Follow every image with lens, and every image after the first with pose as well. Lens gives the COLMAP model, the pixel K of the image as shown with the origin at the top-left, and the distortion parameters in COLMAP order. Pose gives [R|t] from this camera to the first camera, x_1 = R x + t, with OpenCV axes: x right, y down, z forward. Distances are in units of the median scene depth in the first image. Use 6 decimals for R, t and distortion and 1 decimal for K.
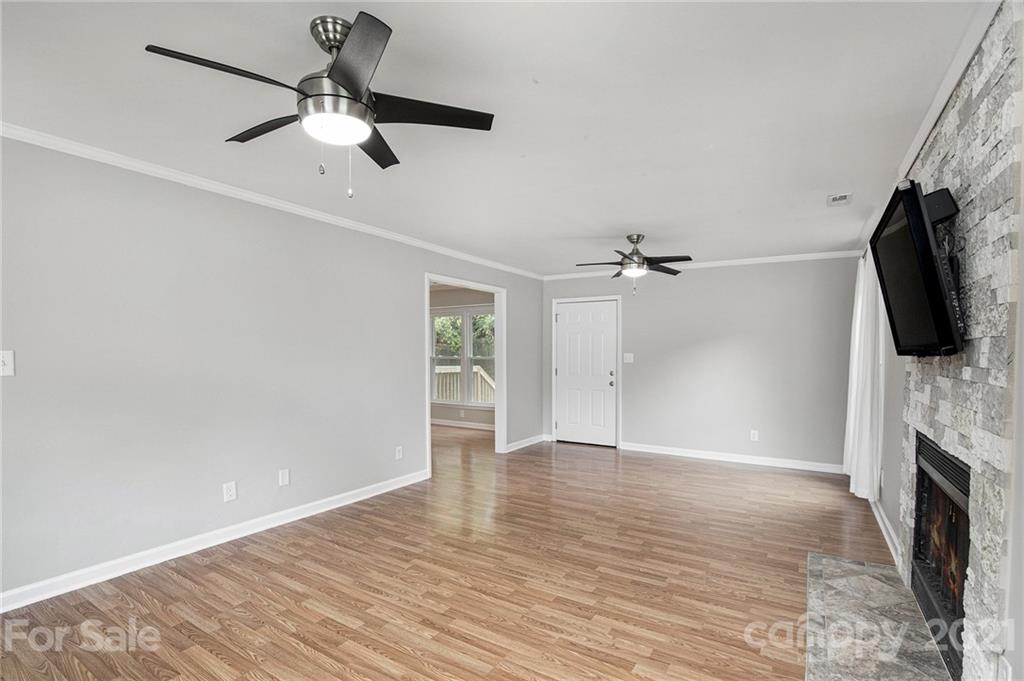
lens RADIAL K [[487.2, 0, 507.6], [0, 487.2, 357.6], [0, 0, 1]] dist [-0.027311, 0.000068]
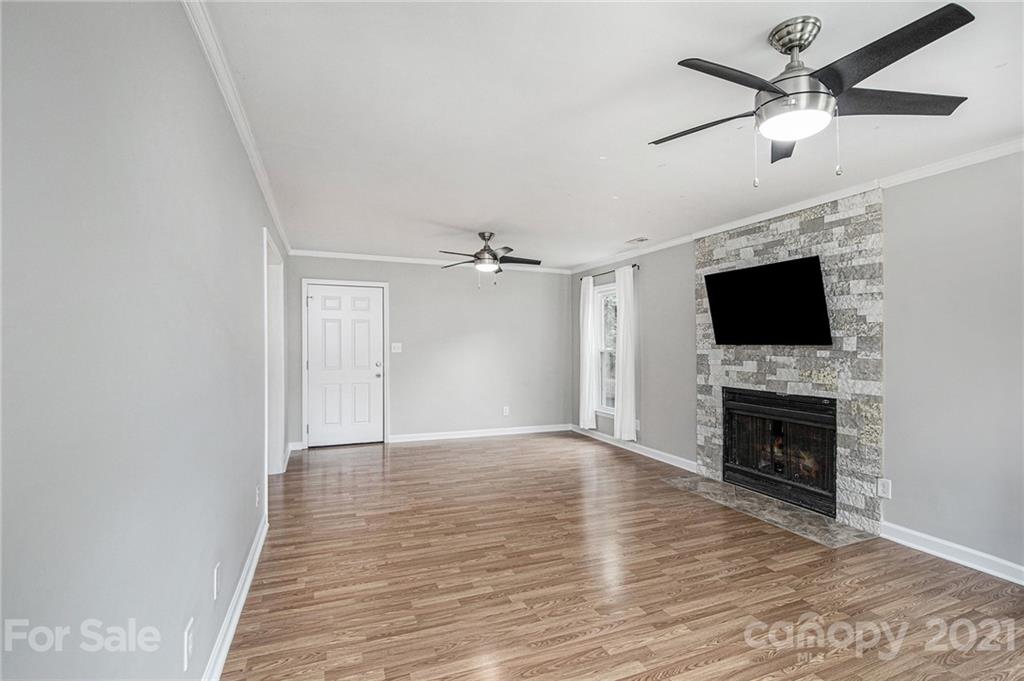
lens RADIAL K [[477.8, 0, 516.5], [0, 477.8, 345.0], [0, 0, 1]] dist [-0.031709, -0.000302]
pose [[0.584441, -0.006813, 0.811408, -0.667479], [0.009432, 0.999954, 0.001603, -0.009704], [-0.811381, 0.006716, 0.584479, 0.413986]]
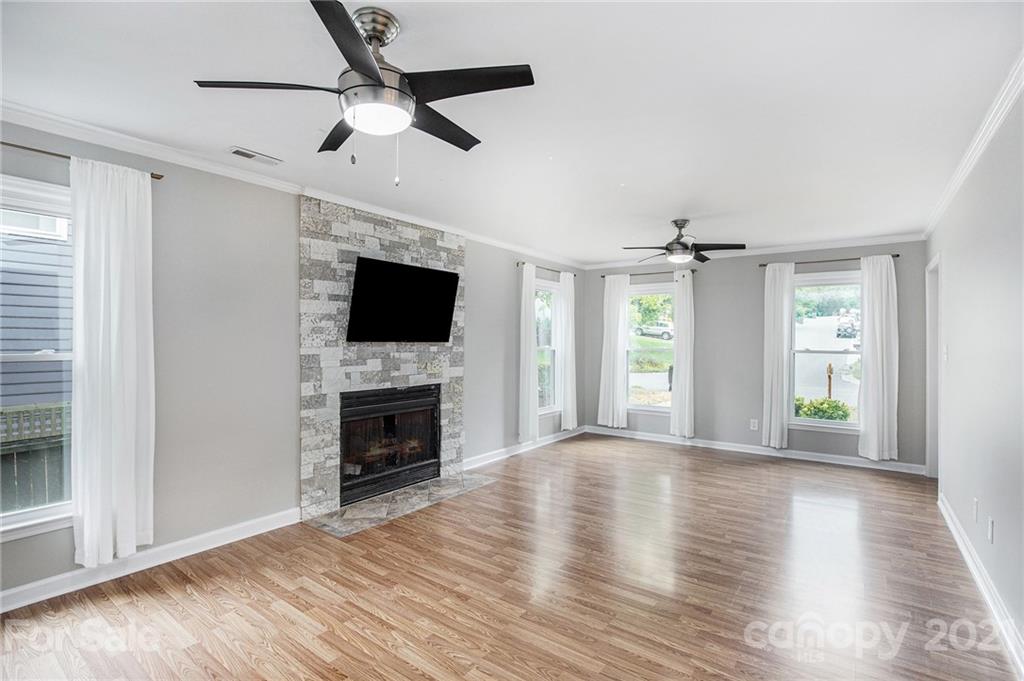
lens RADIAL K [[485.6, 0, 523.8], [0, 485.6, 330.3], [0, 0, 1]] dist [-0.029844, -0.000189]
pose [[-0.998504, -0.010138, 0.053726, 0.159840], [-0.010816, 0.999865, -0.012346, -0.018830], [-0.053593, -0.012909, -0.998479, 1.651506]]
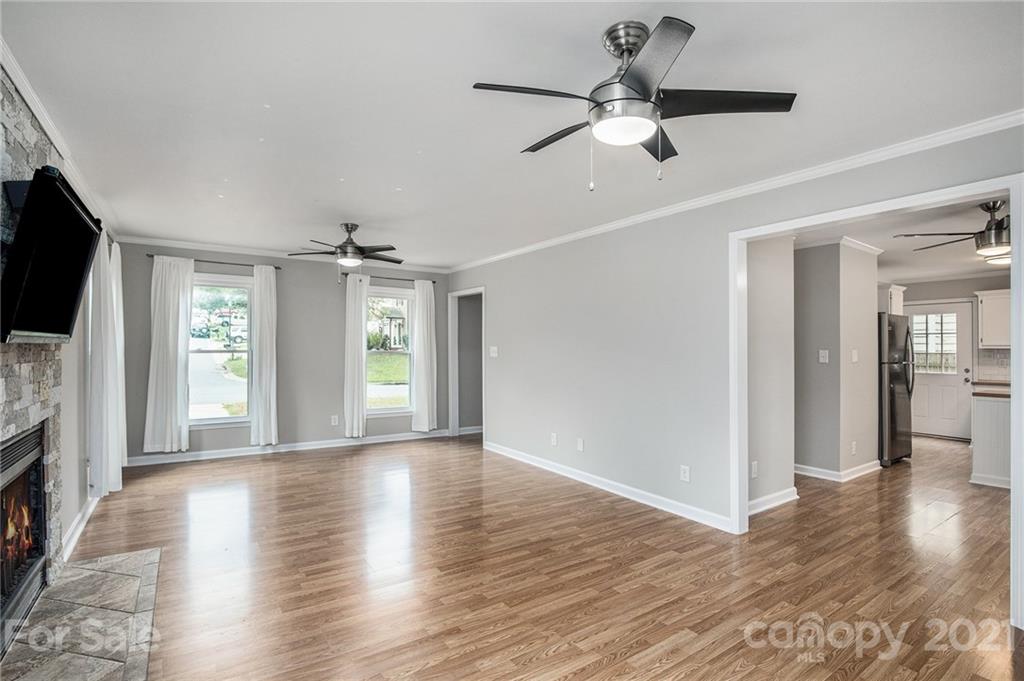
lens RADIAL K [[477.8, 0, 516.5], [0, 477.8, 345.0], [0, 0, 1]] dist [-0.031709, -0.000302]
pose [[-0.387701, -0.014727, -0.921668, 0.774285], [-0.025020, 0.999672, -0.005448, -0.012978], [0.921446, 0.020948, -0.387942, 1.290997]]
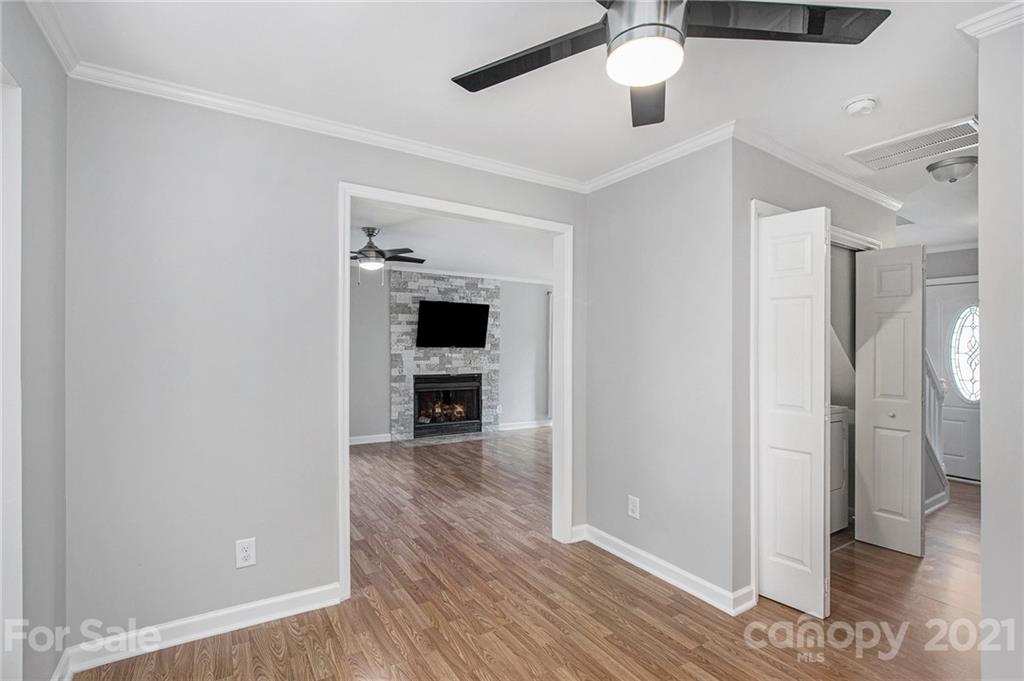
lens RADIAL K [[494.4, 0, 512.0], [0, 494.4, 340.5], [0, 0, 1]] dist [0.001073, 0.000022]
pose [[-0.903206, -0.008001, 0.429133, -0.530565], [-0.009388, 0.999955, -0.001115, -0.029426], [-0.429105, -0.005036, -0.903241, 2.188985]]
